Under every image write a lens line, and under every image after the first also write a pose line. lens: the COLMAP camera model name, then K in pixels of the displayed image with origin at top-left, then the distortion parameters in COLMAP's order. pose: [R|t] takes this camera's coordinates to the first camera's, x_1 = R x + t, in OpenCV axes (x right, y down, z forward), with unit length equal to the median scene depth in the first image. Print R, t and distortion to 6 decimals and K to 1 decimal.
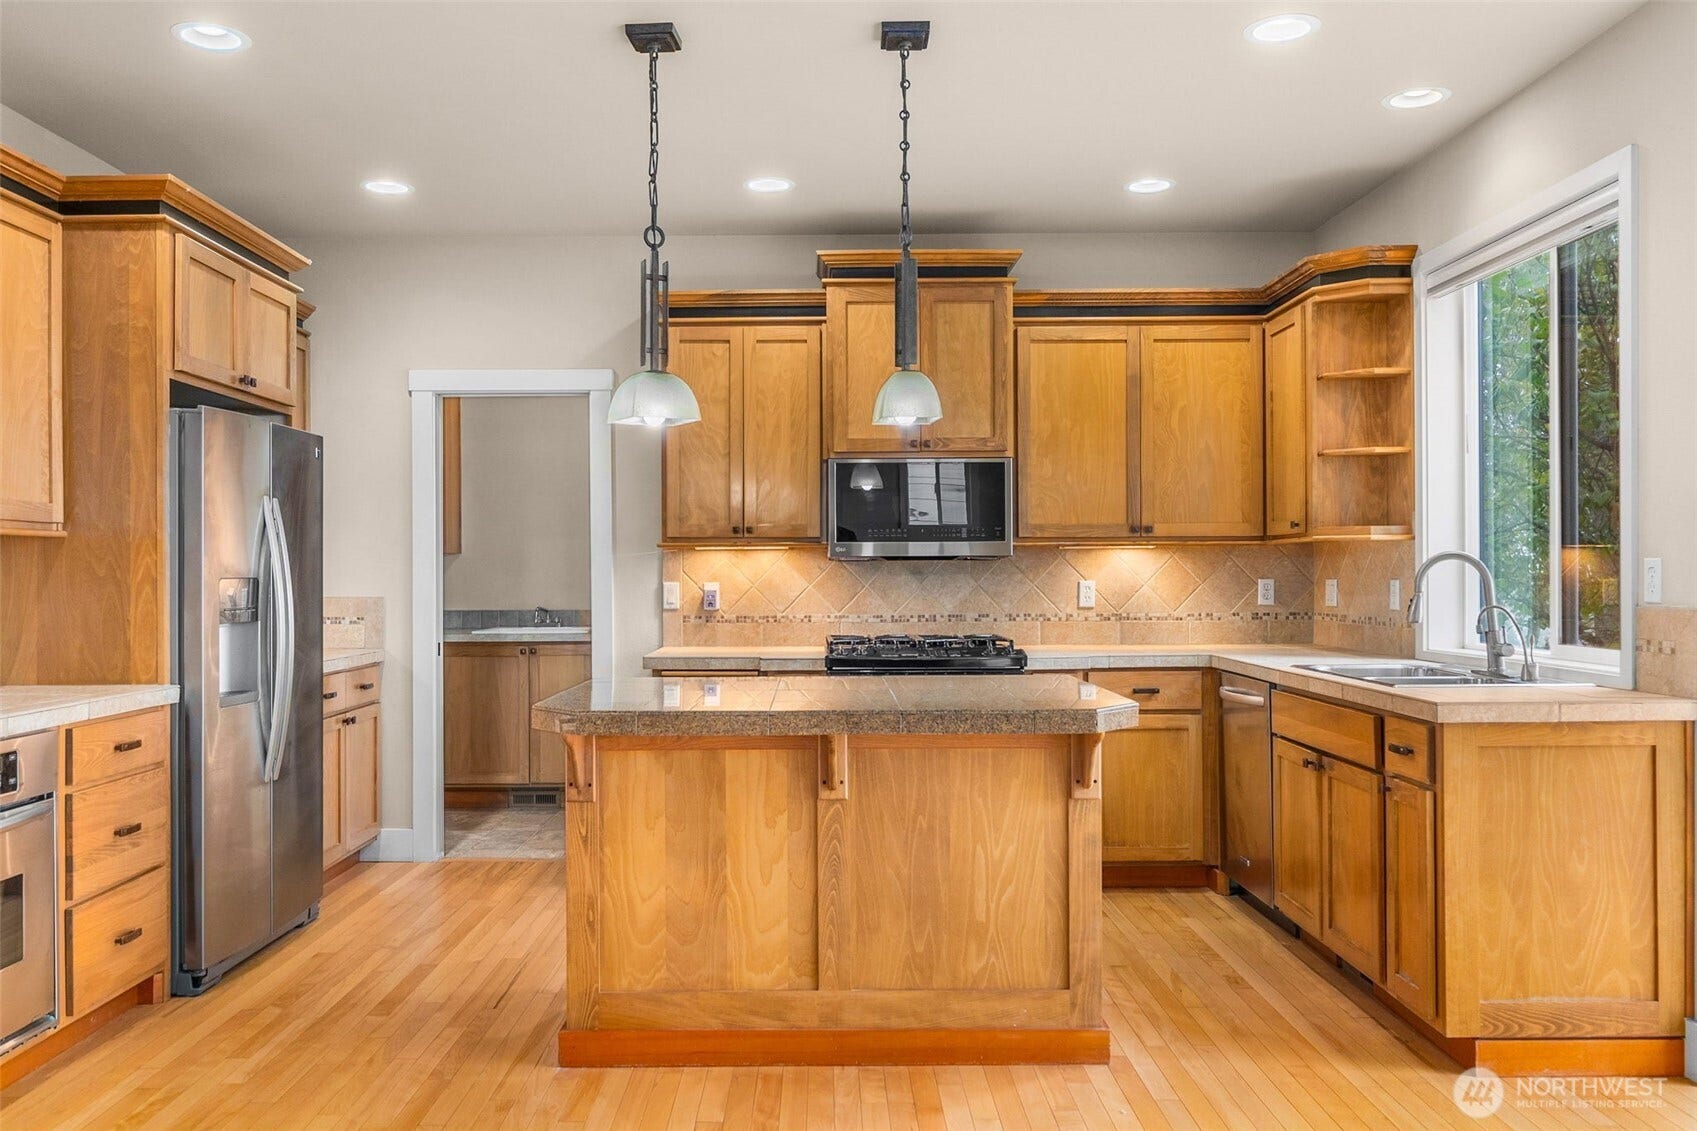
lens RADIAL K [[1368.9, 0, 827.0], [0, 1368.9, 563.3], [0, 0, 1]] dist [0.004591, -0.007025]
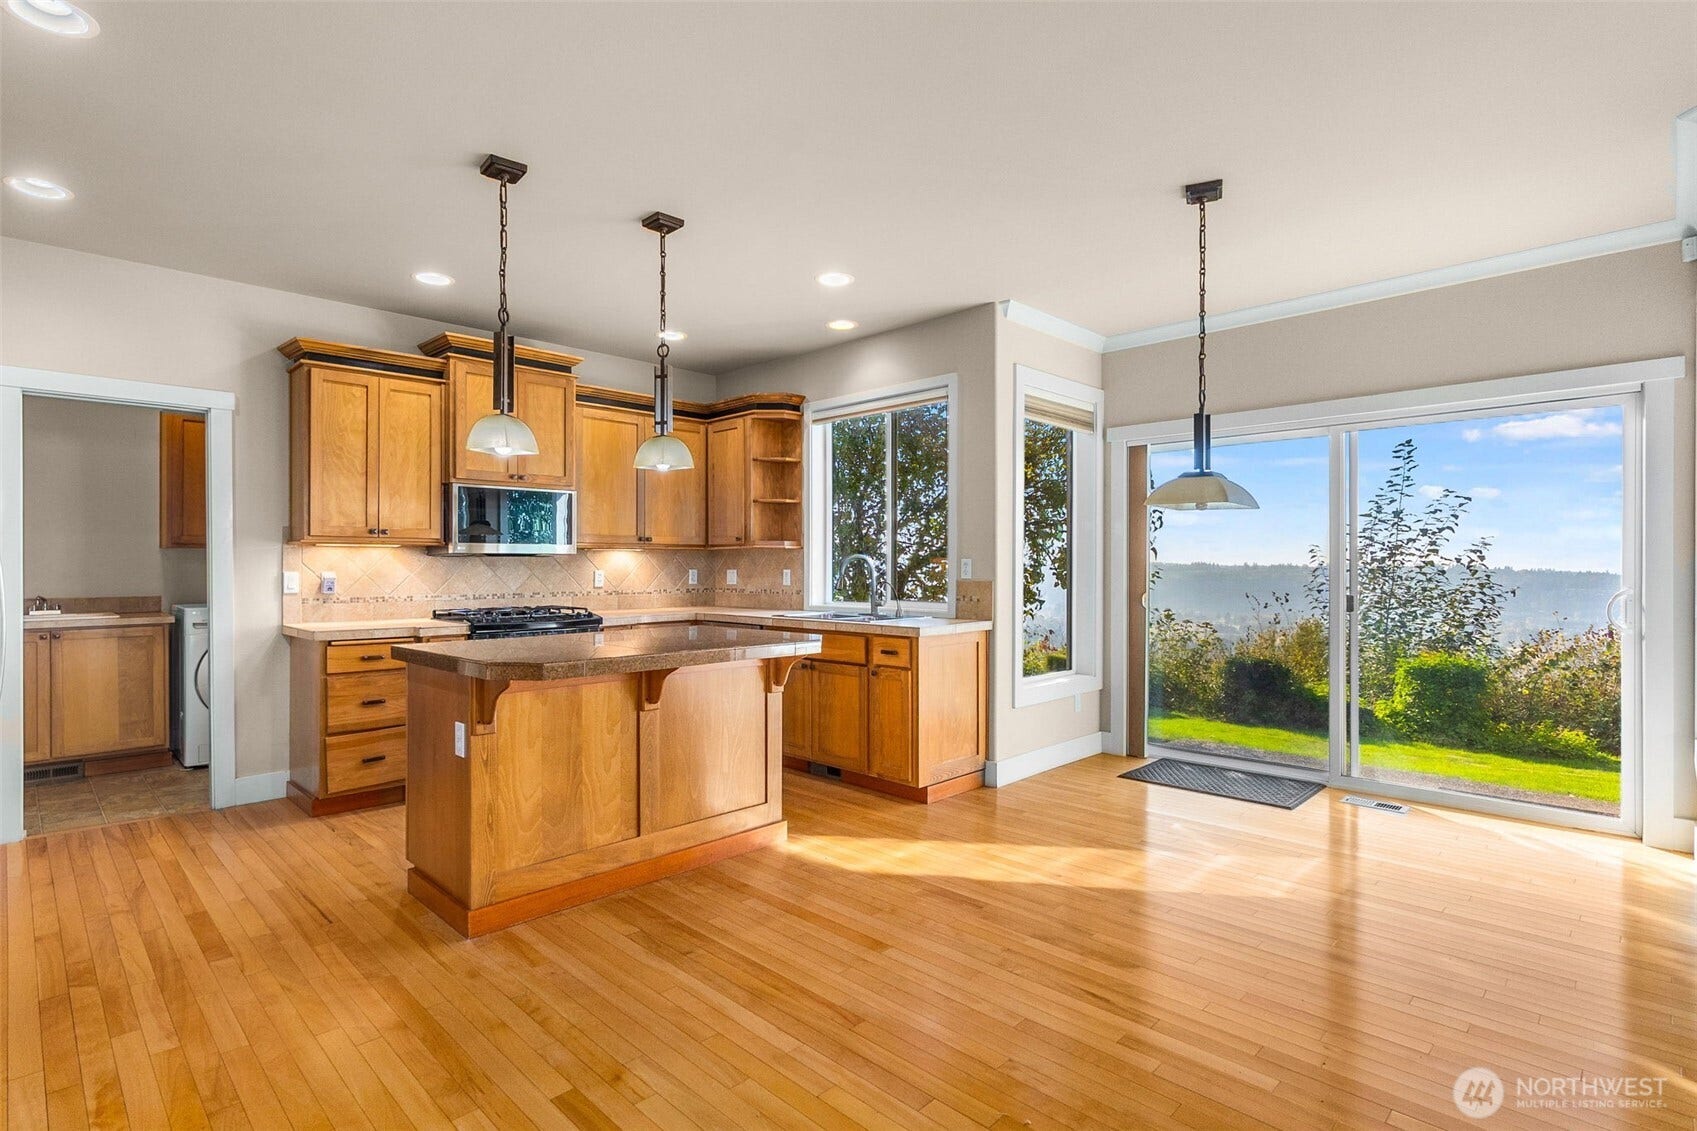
lens RADIAL K [[838.5, 0, 854.3], [0, 838.5, 562.3], [0, 0, 1]] dist [0.010139, -0.003620]
pose [[0.700788, 0.007455, 0.713331, -0.428893], [-0.007108, 0.999969, -0.003467, 0.006558], [-0.713334, -0.002640, 0.700819, 0.145910]]
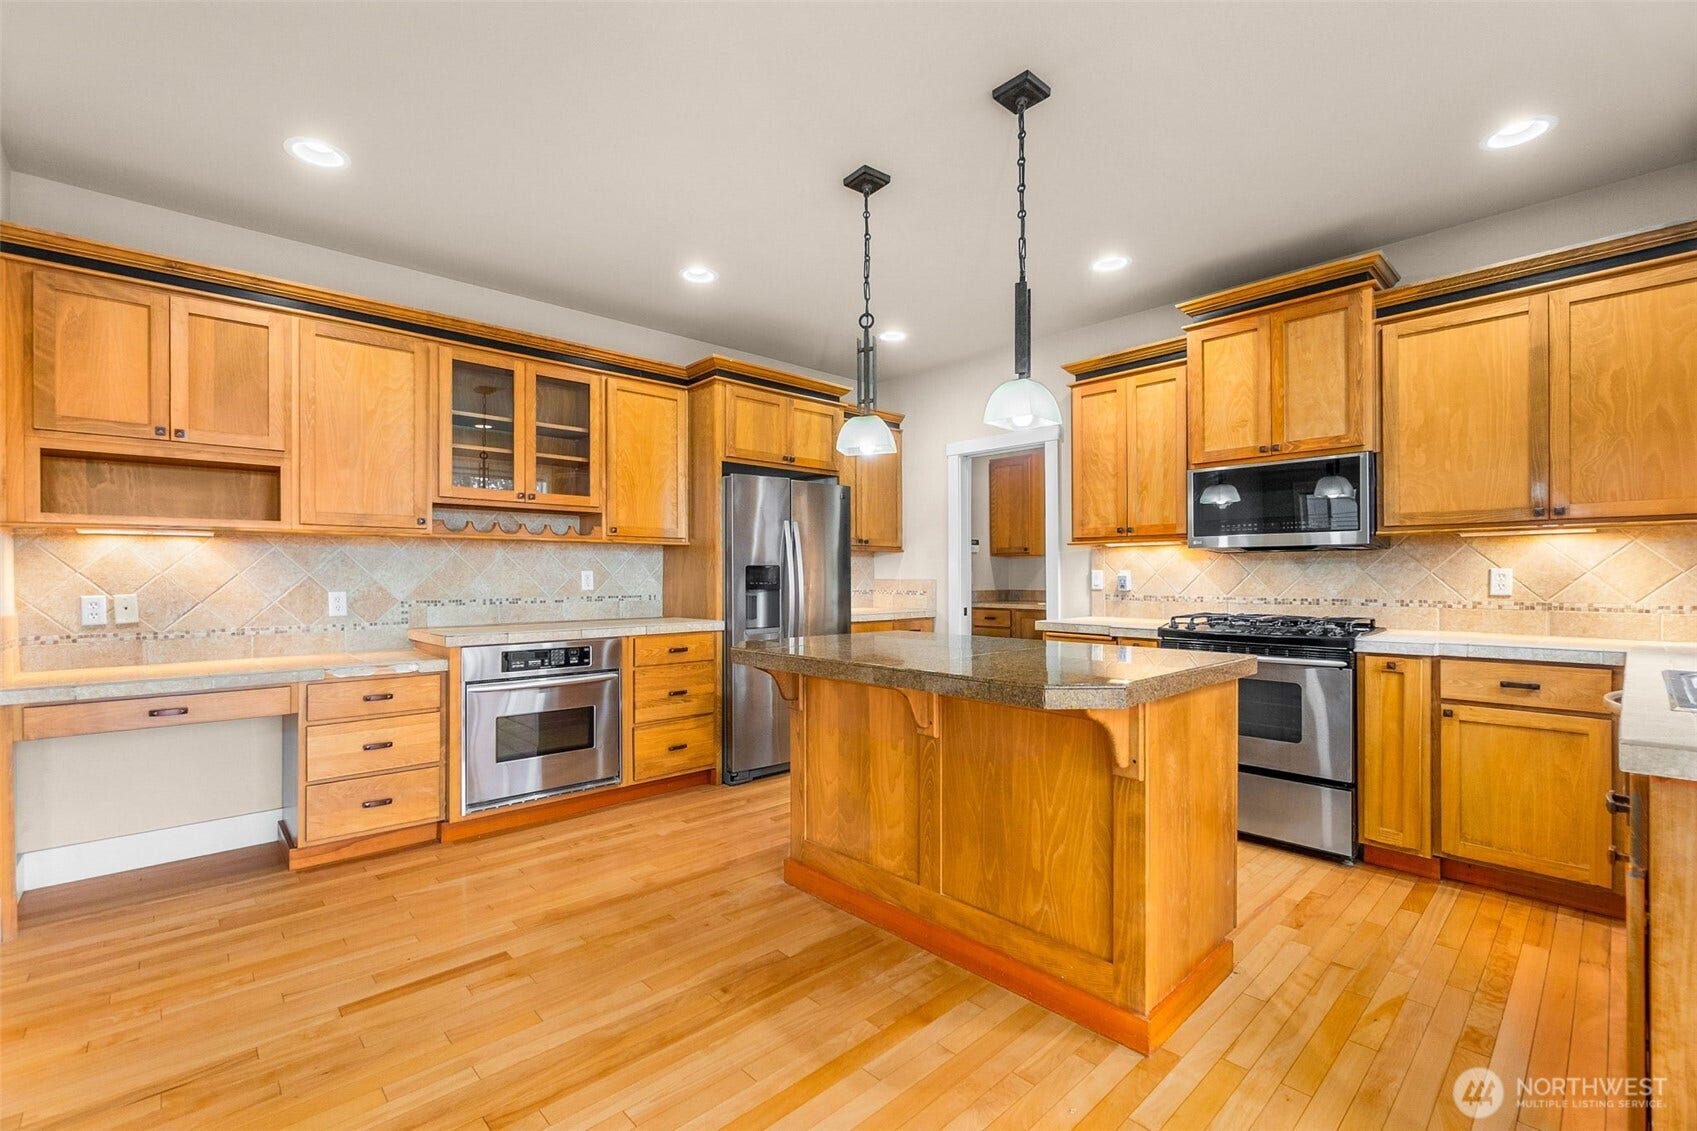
lens RADIAL K [[735.5, 0, 816.2], [0, 735.5, 572.3], [0, 0, 1]] dist [-0.003473, 0.002254]
pose [[0.665401, -0.000047, -0.746486, 0.367080], [0.003278, 0.999991, 0.002859, 0.017985], [0.746479, -0.004350, 0.665395, 0.404285]]
